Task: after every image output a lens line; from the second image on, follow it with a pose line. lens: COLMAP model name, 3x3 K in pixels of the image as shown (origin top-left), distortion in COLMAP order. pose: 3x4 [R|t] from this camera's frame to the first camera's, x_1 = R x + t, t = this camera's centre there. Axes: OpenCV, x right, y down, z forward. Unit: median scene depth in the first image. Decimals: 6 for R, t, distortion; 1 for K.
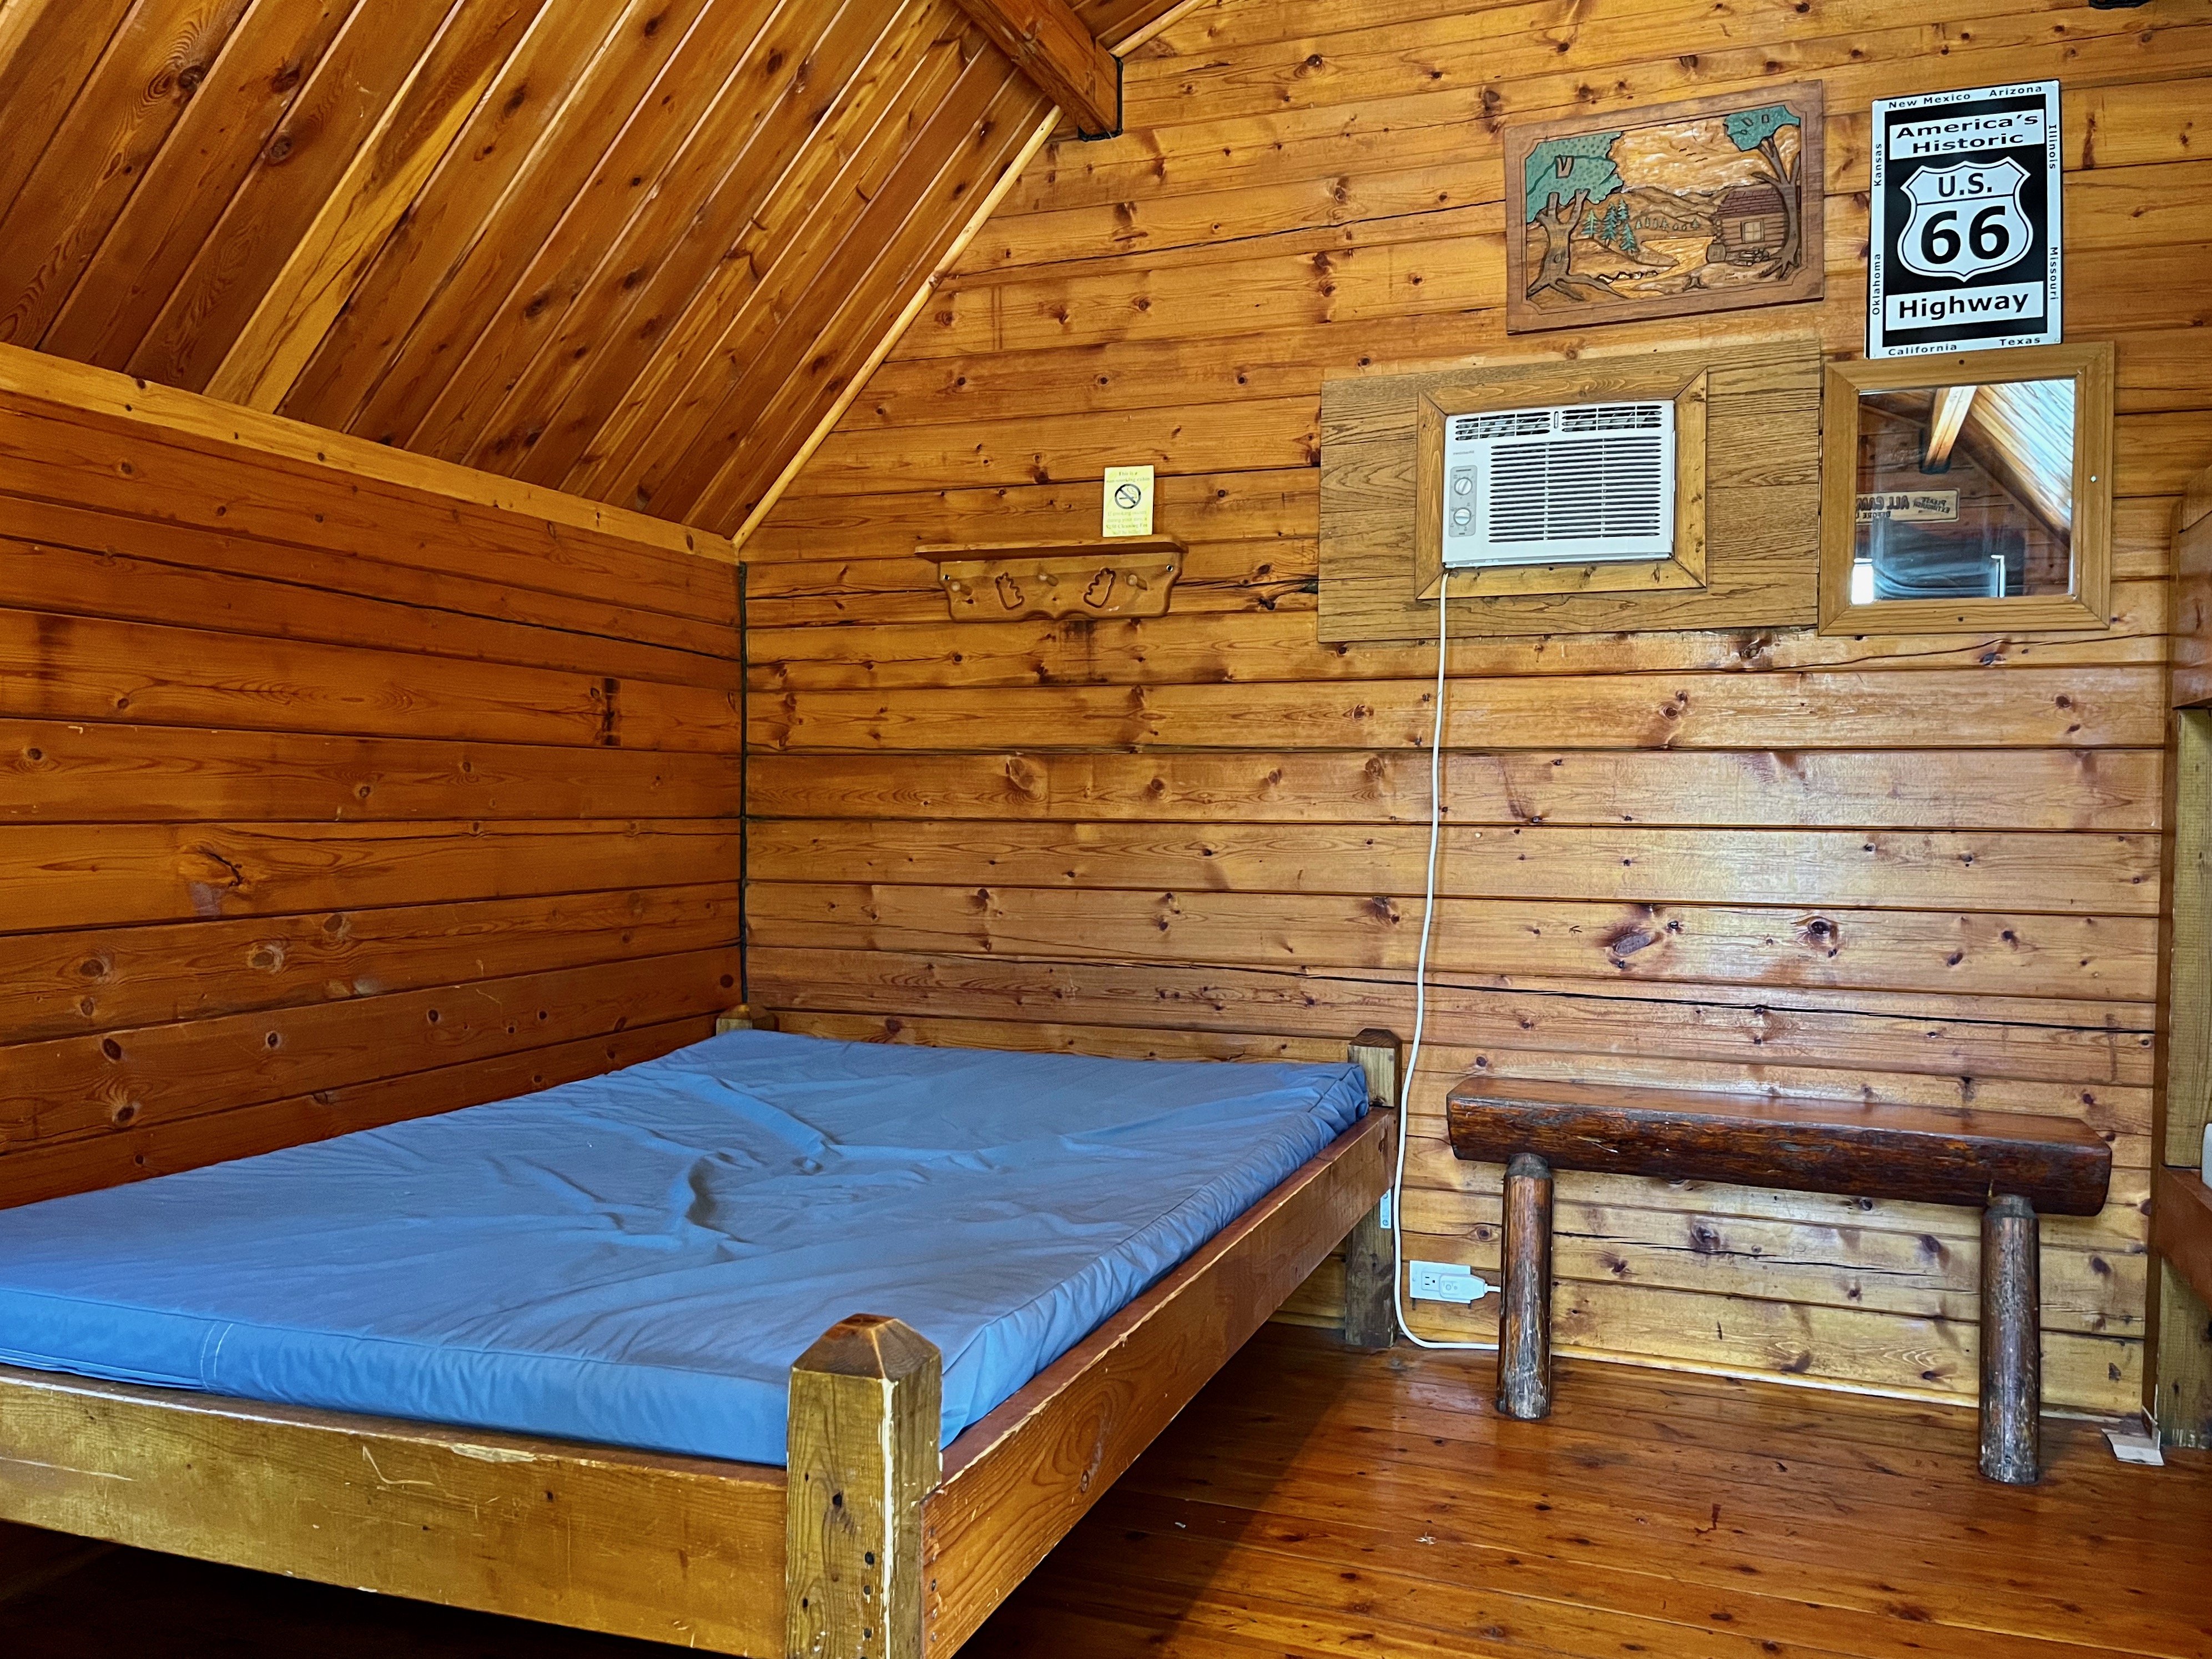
lens RADIAL K [[1724.2, 0, 1103.2], [0, 1724.2, 837.9], [0, 0, 1]] dist [0.034511, -0.002877]
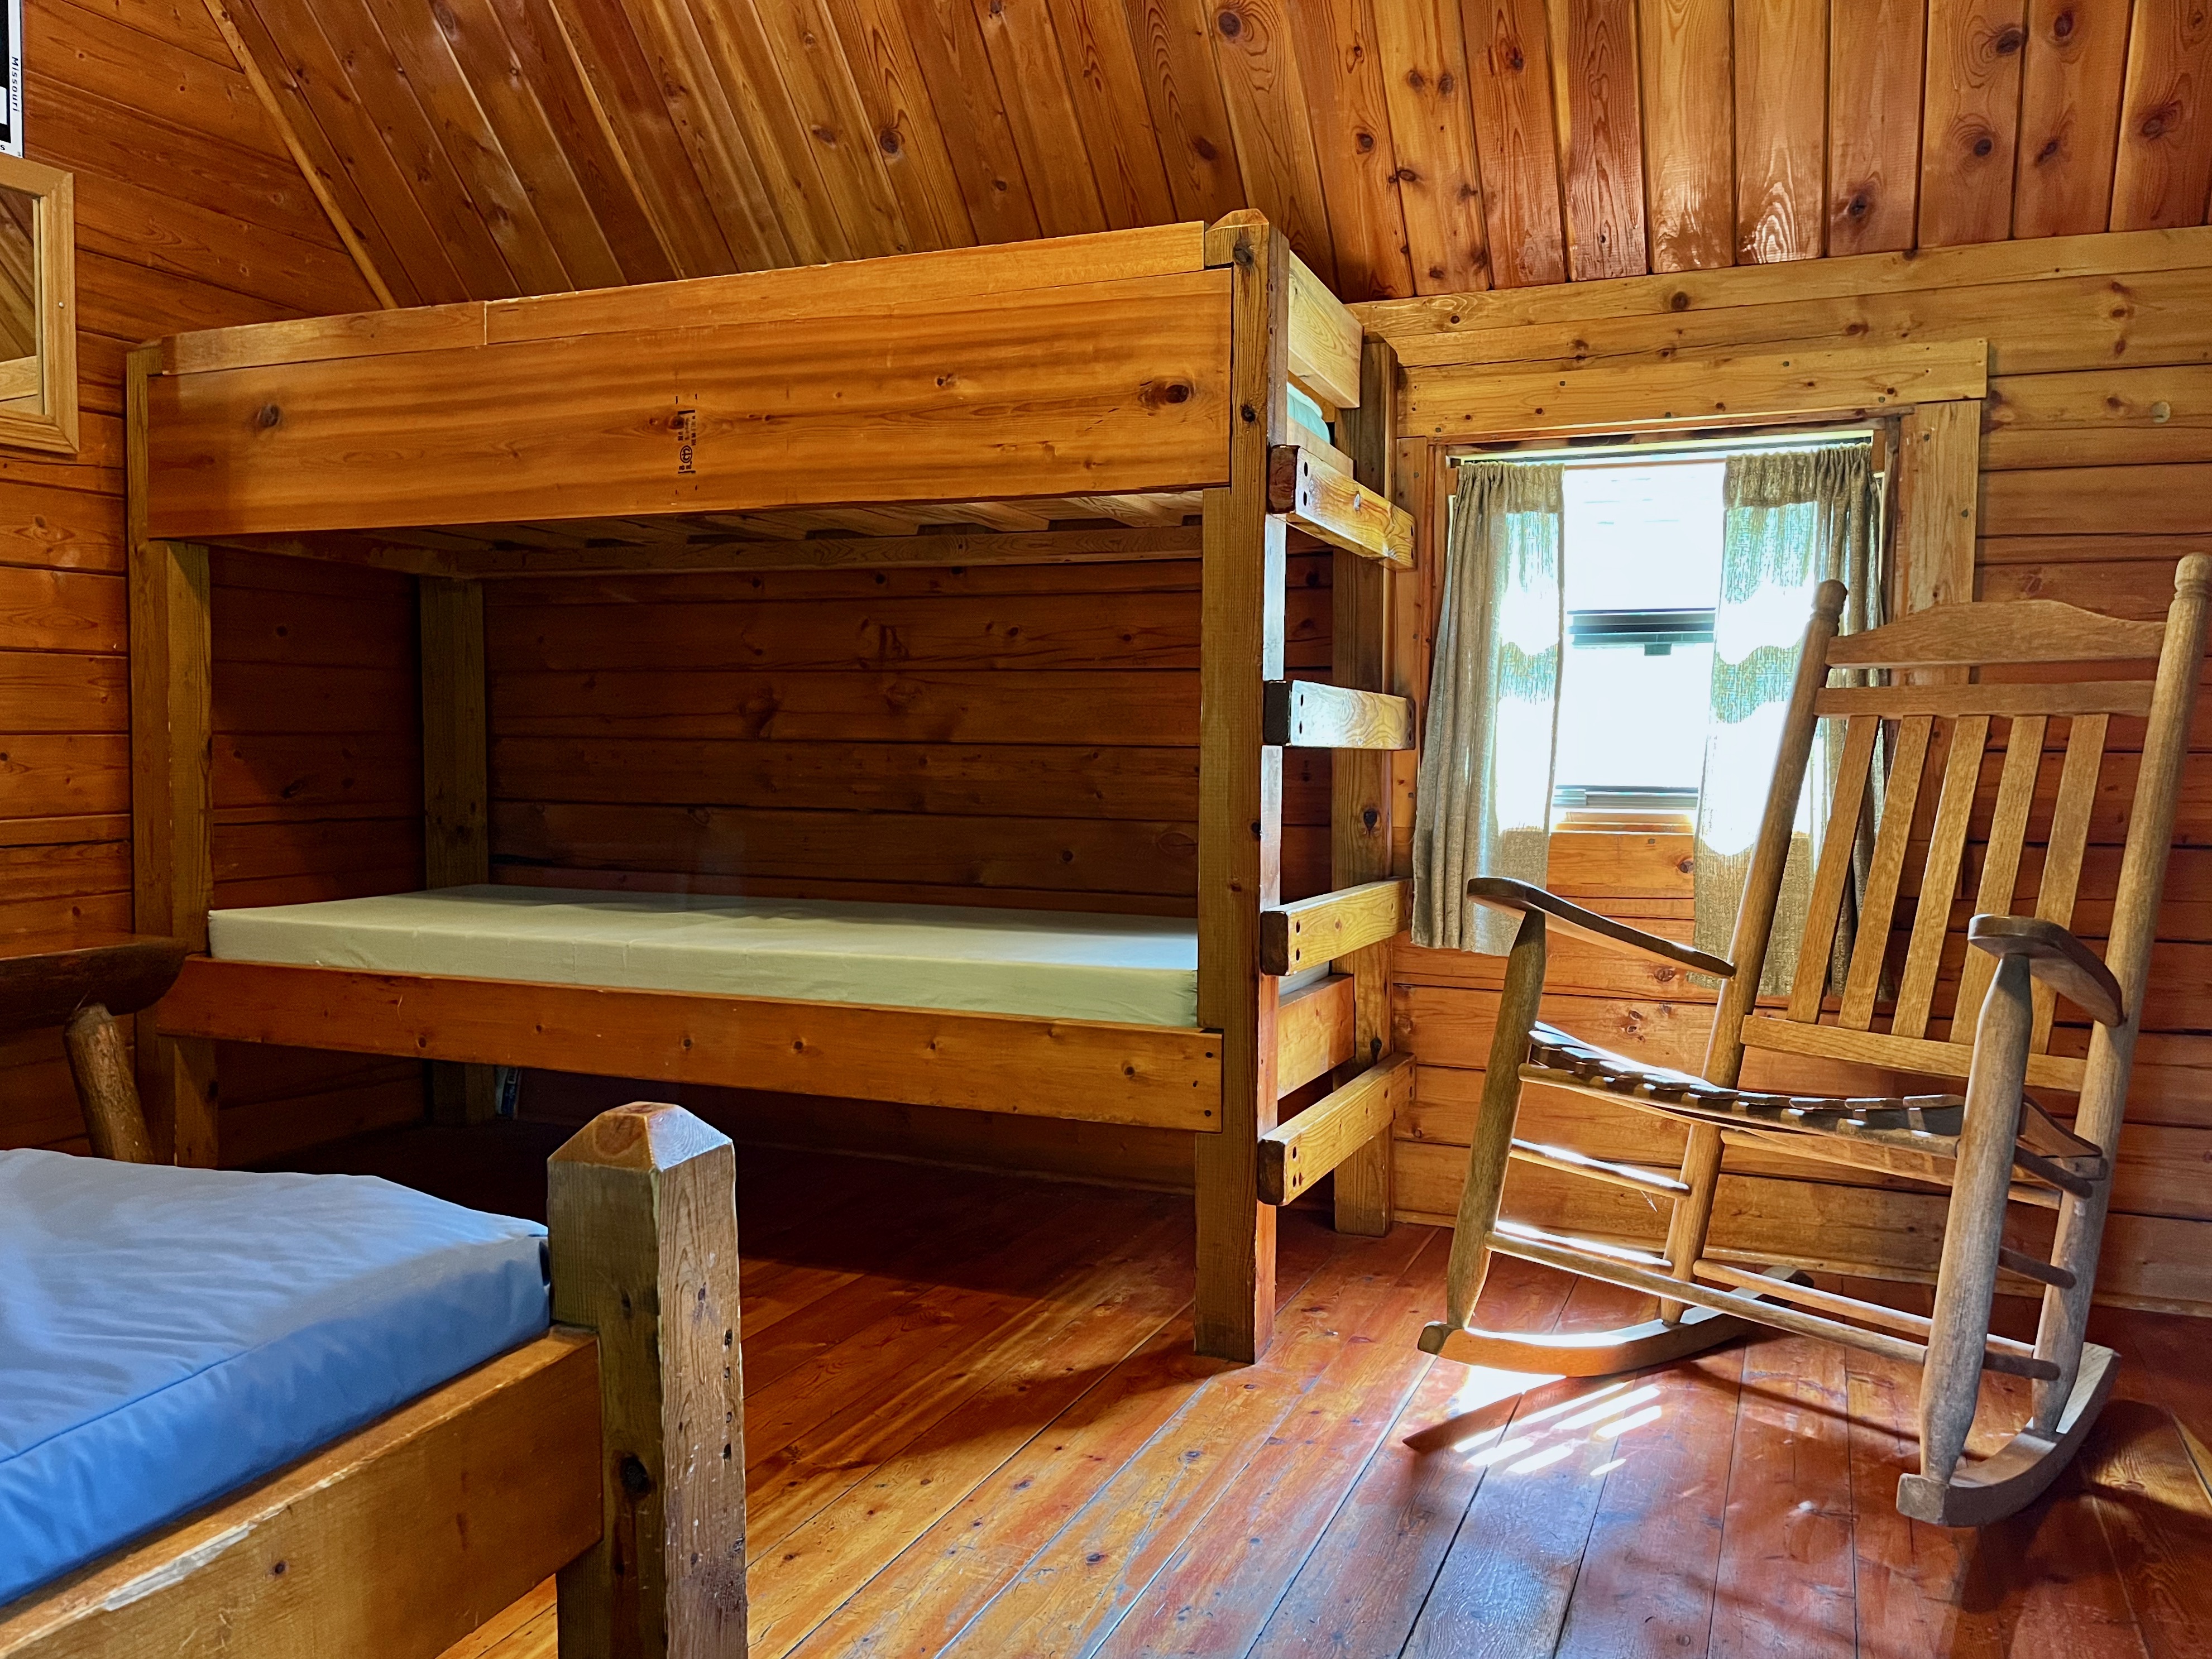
lens RADIAL K [[1723.8, 0, 1103.2], [0, 1723.8, 837.9], [0, 0, 1]] dist [0.034511, -0.002877]
pose [[0.031996, -0.065063, 0.997368, -0.479450], [0.007847, 0.997865, 0.064844, 0.046581], [-0.999457, 0.005751, 0.032438, 0.369026]]
